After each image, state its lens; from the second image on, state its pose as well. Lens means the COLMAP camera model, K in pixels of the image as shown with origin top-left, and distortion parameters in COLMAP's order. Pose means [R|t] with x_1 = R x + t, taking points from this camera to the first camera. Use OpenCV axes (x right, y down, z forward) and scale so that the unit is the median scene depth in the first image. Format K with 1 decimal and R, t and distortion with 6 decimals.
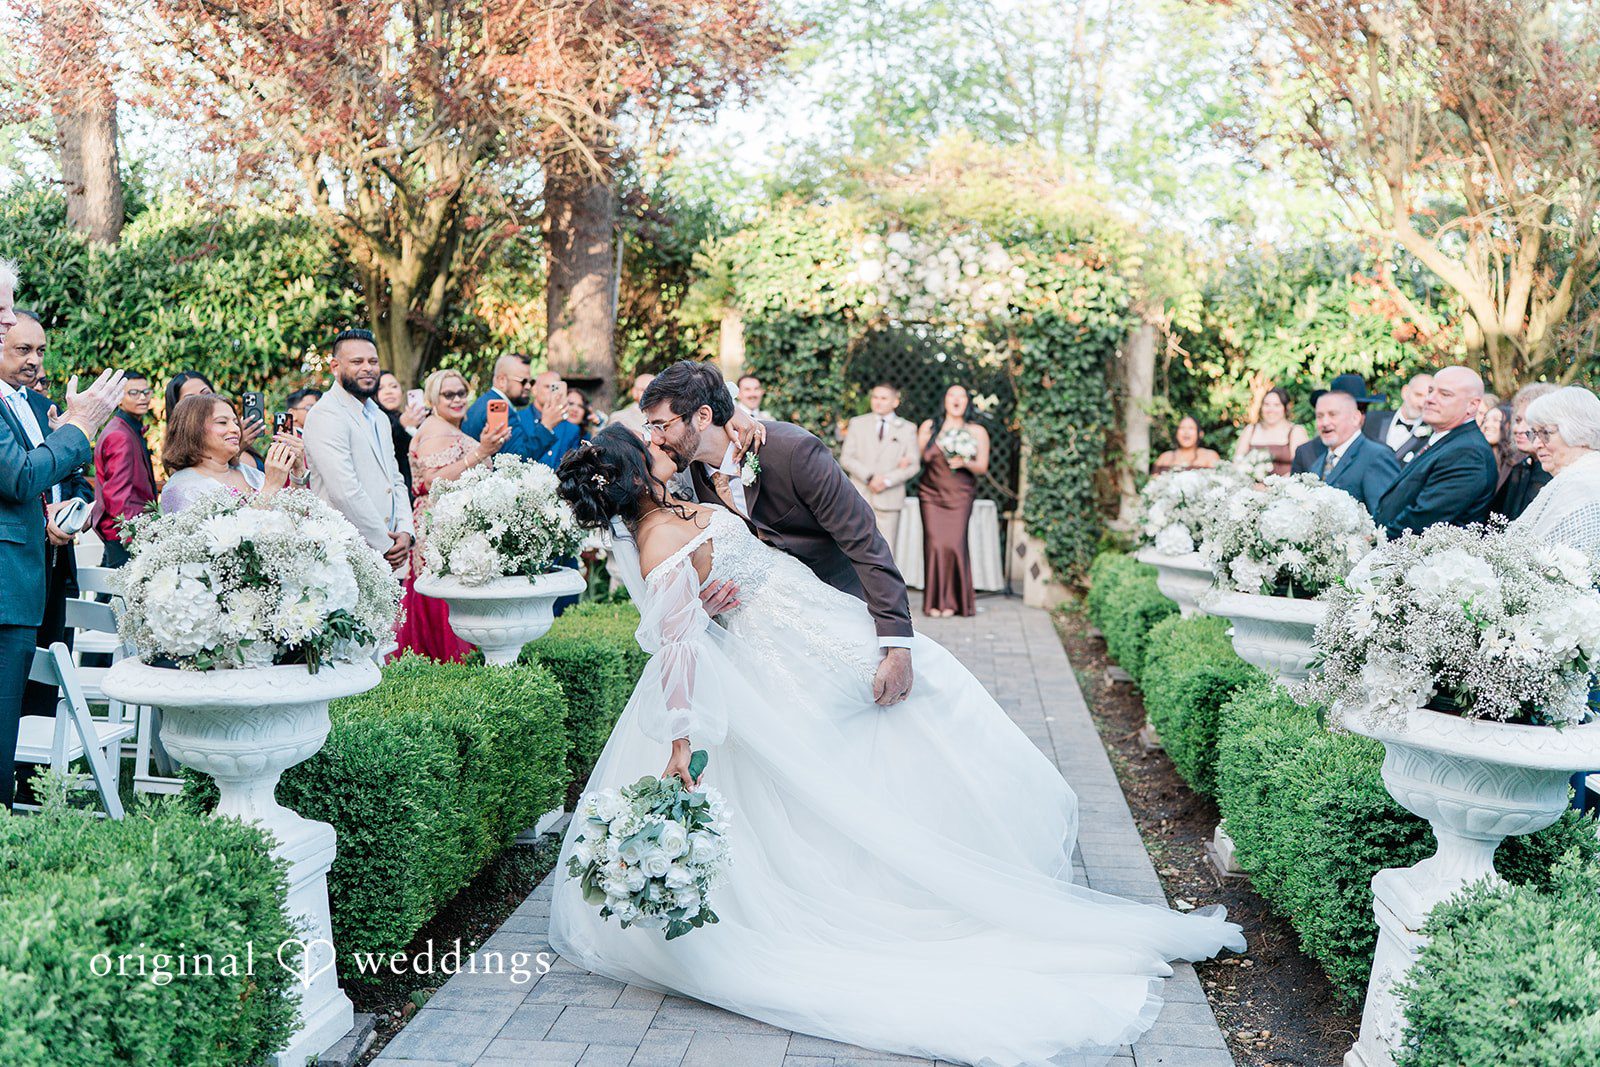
lens RADIAL K [[1579.7, 0, 799.9], [0, 1579.7, 536.1], [0, 0, 1]] dist [0.009943, 0.000000]
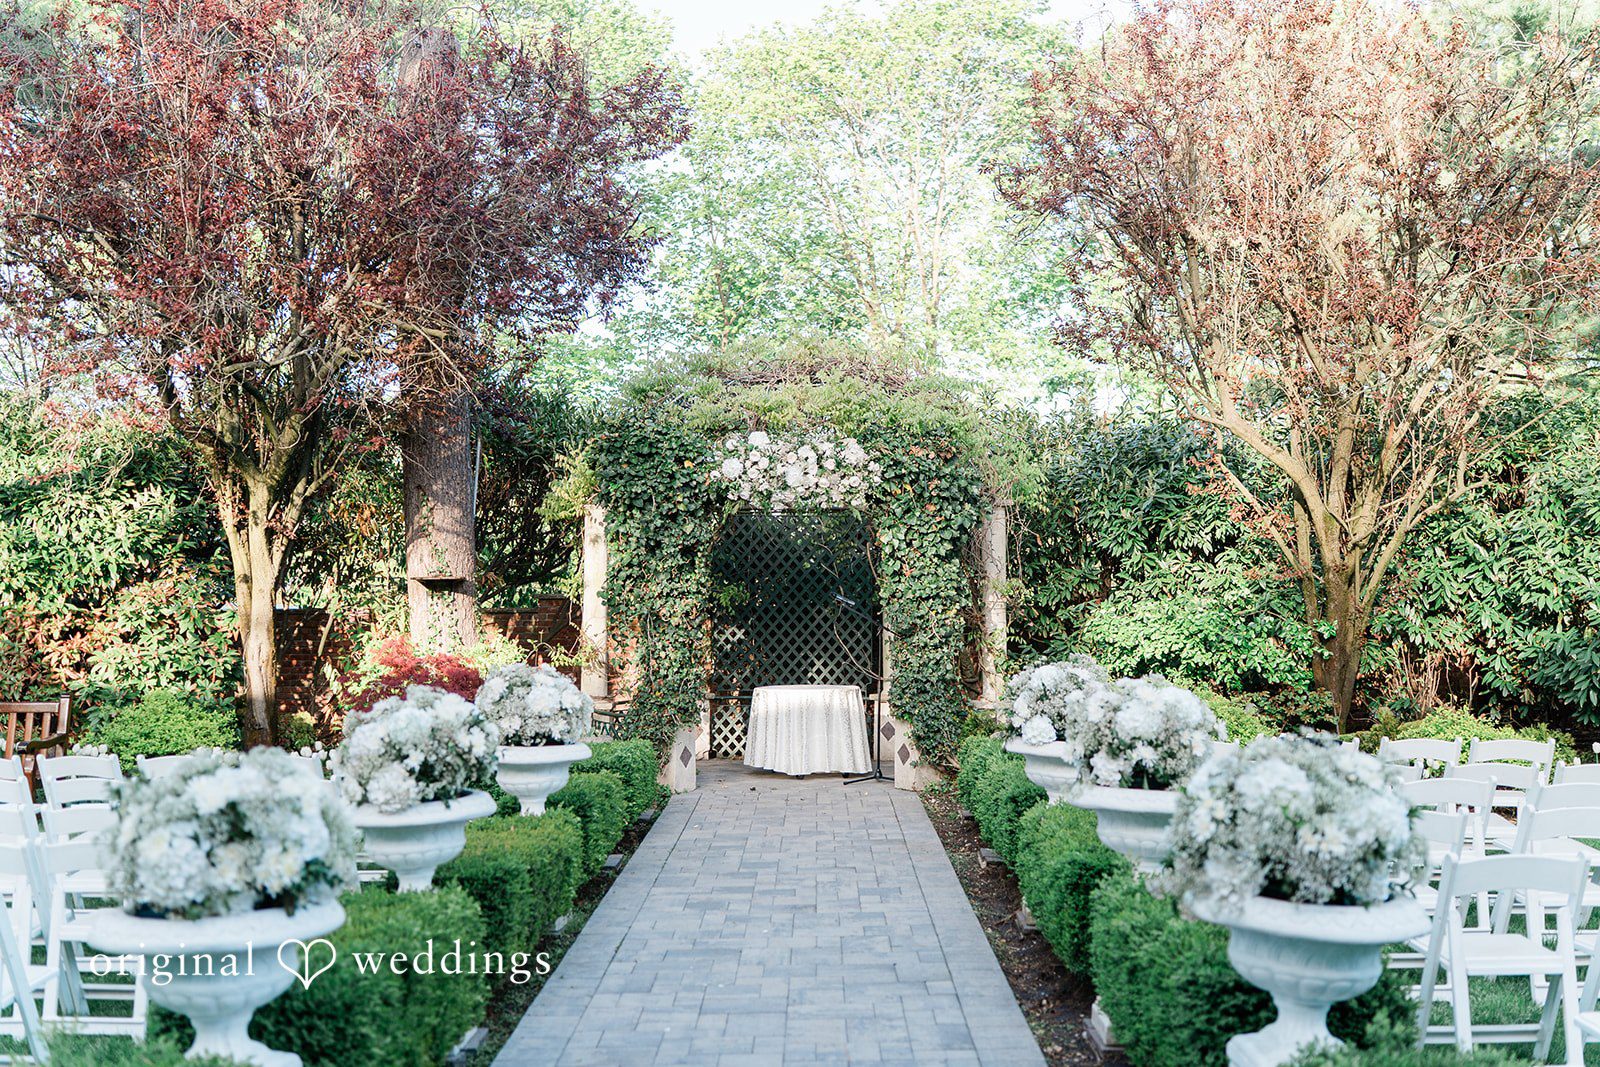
lens RADIAL K [[1699.1, 0, 798.2], [0, 1699.1, 534.1], [0, 0, 1]] dist [0.008679, 0.000000]
pose [[0.994351, -0.033160, 0.100827, -0.035104], [0.042539, 0.994819, -0.092335, -0.029665], [-0.097243, 0.096102, 0.990610, -0.131335]]
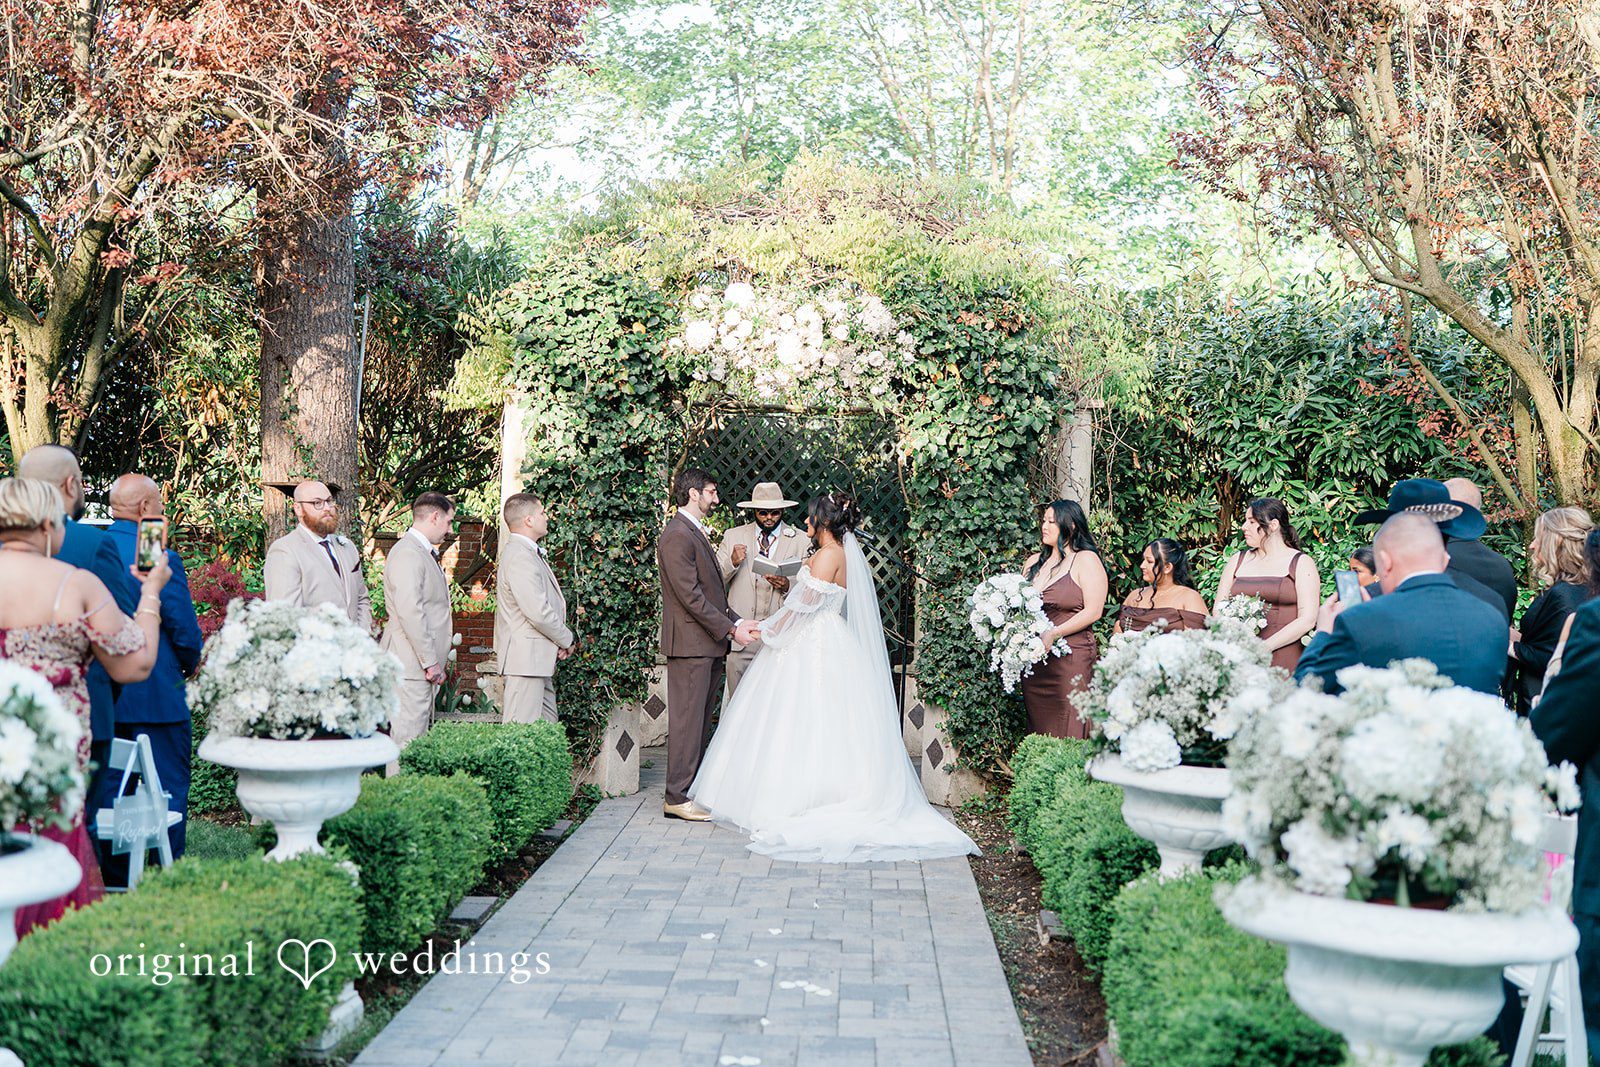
lens RADIAL K [[1699.1, 0, 805.2], [0, 1699.1, 539.1], [0, 0, 1]] dist [0.008679, 0.000000]
pose [[0.997839, -0.002767, 0.065644, 0.057927], [0.007107, 0.997796, -0.065970, -0.034634], [-0.065316, 0.066294, 0.995660, 0.334869]]
